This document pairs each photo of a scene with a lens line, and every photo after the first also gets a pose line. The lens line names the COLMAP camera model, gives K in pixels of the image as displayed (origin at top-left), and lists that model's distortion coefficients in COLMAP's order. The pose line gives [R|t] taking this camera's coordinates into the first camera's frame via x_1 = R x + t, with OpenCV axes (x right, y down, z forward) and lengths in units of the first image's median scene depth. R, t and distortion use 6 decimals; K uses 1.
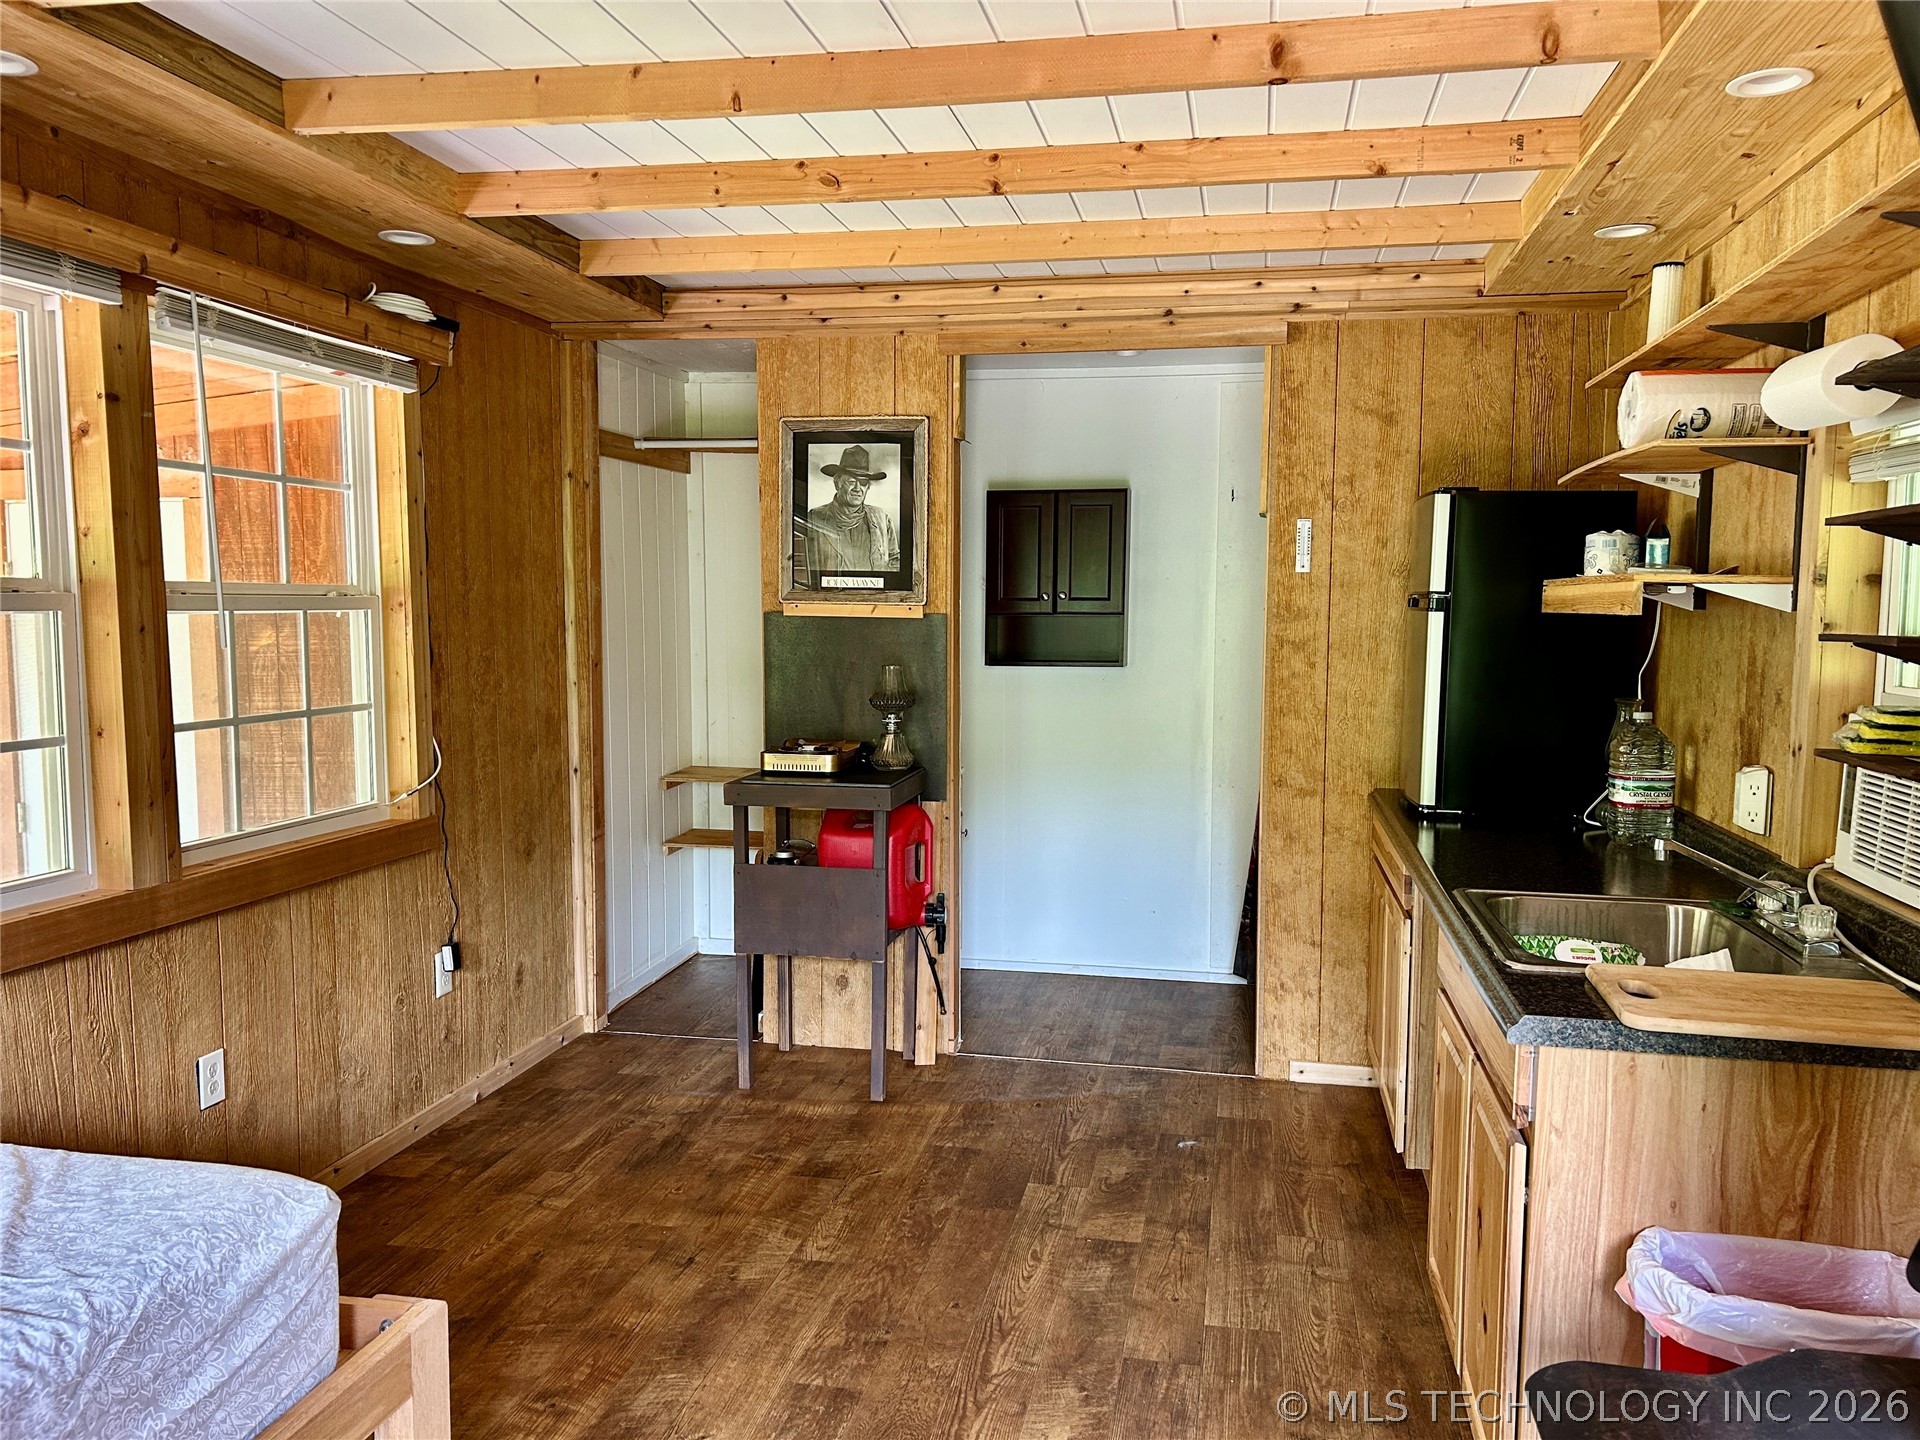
lens RADIAL K [[1473.2, 0, 968.1], [0, 1473.2, 750.8], [0, 0, 1]] dist [0.113489, -0.154441]
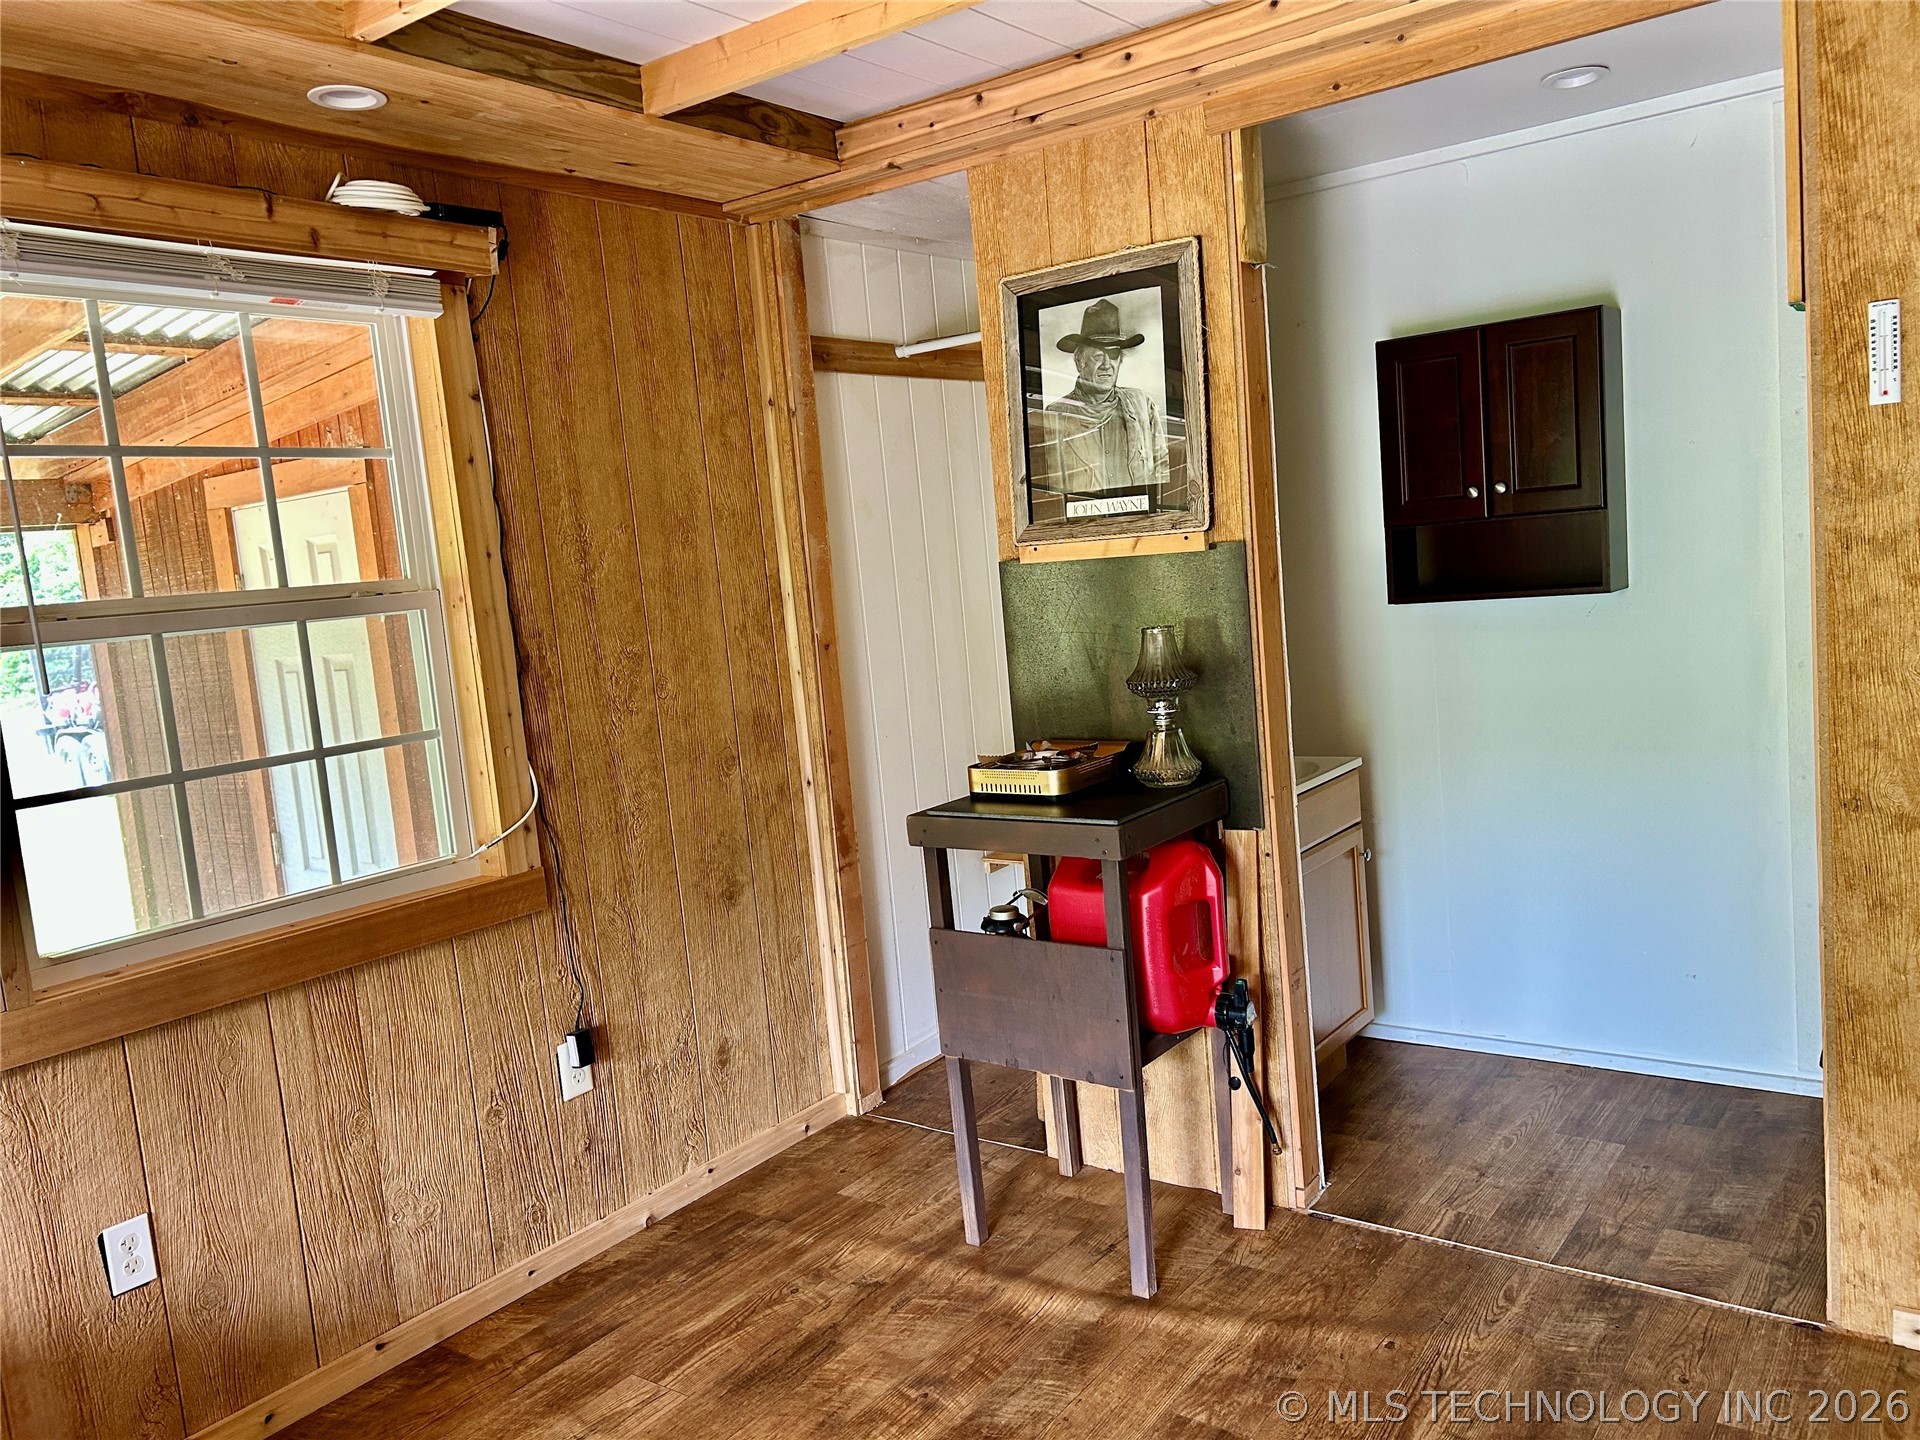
lens RADIAL K [[1459.9, 0, 957.8], [0, 1459.9, 727.6], [0, 0, 1]] dist [0.062883, -0.074941]
pose [[0.899321, -0.031116, -0.436181, 0.153329], [0.046976, 0.998567, 0.025620, -0.034855], [0.434759, -0.043531, 0.899494, 0.379676]]
